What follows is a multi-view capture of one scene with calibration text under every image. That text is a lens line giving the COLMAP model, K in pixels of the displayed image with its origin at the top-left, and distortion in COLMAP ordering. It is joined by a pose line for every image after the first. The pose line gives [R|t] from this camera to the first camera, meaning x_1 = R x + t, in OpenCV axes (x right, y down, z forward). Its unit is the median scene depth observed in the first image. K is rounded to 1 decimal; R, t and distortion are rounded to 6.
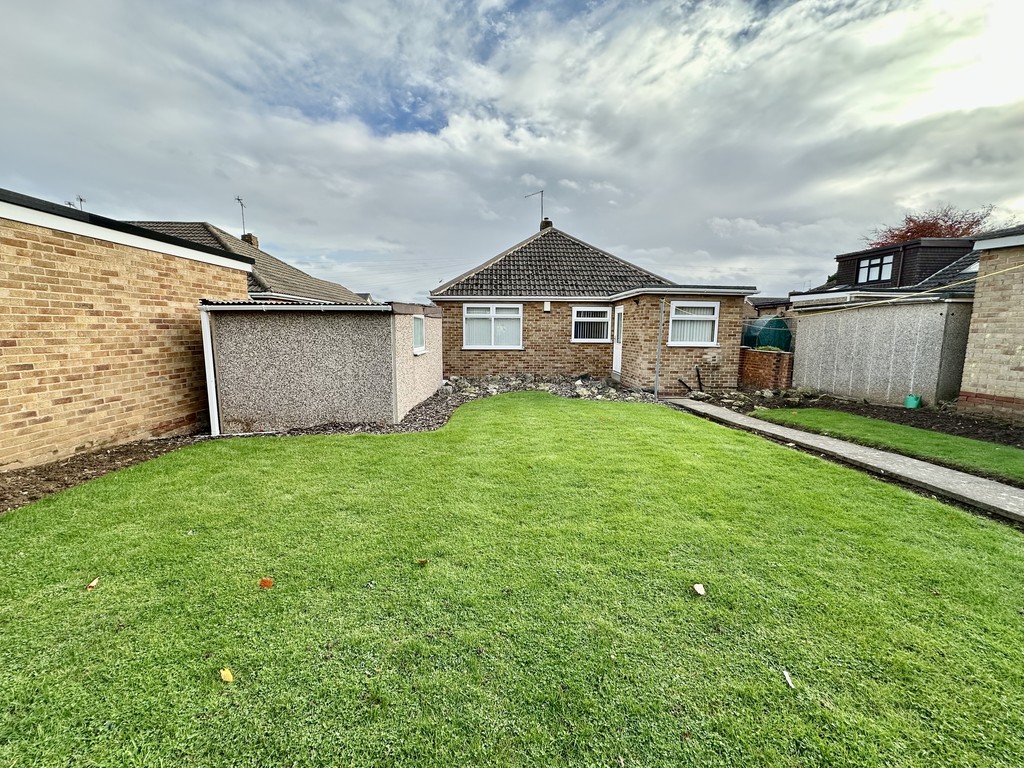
lens RADIAL K [[408.4, 0, 506.6], [0, 408.4, 381.8], [0, 0, 1]] dist [-0.001714, -0.000087]
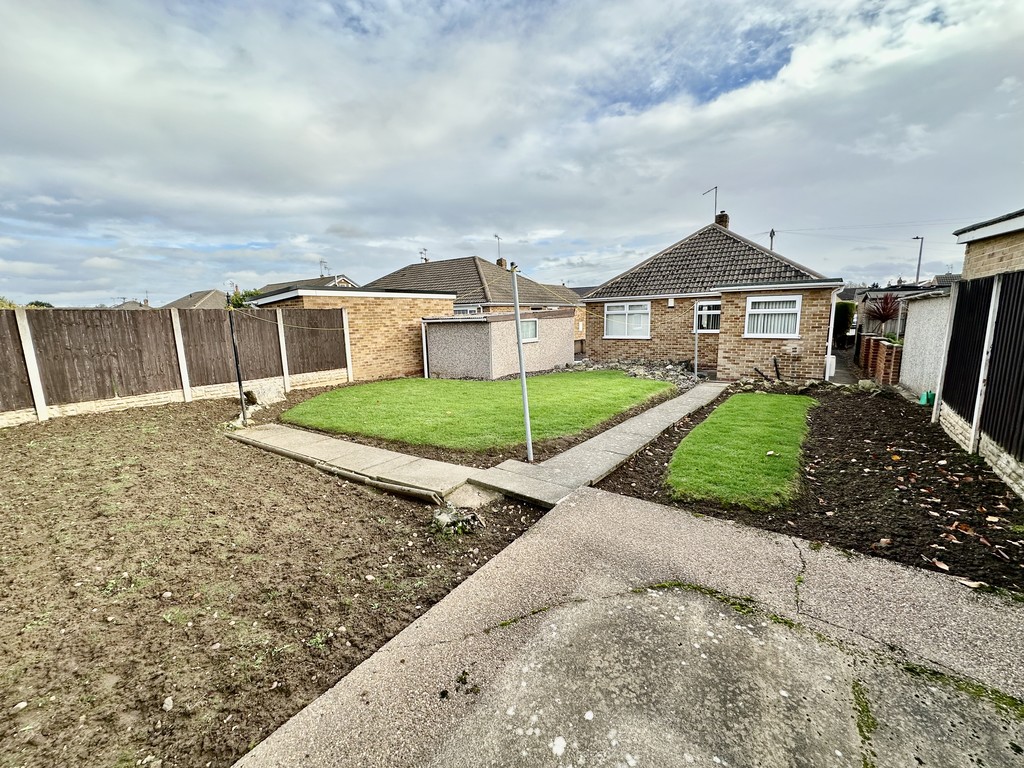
lens RADIAL K [[407.3, 0, 510.3], [0, 407.3, 382.1], [0, 0, 1]] dist [-0.000607, -0.000048]
pose [[0.786700, 0.072458, -0.613068, 0.581931], [-0.048951, 0.997283, 0.055053, 0.003611], [0.615392, -0.013300, 0.788109, -0.269345]]
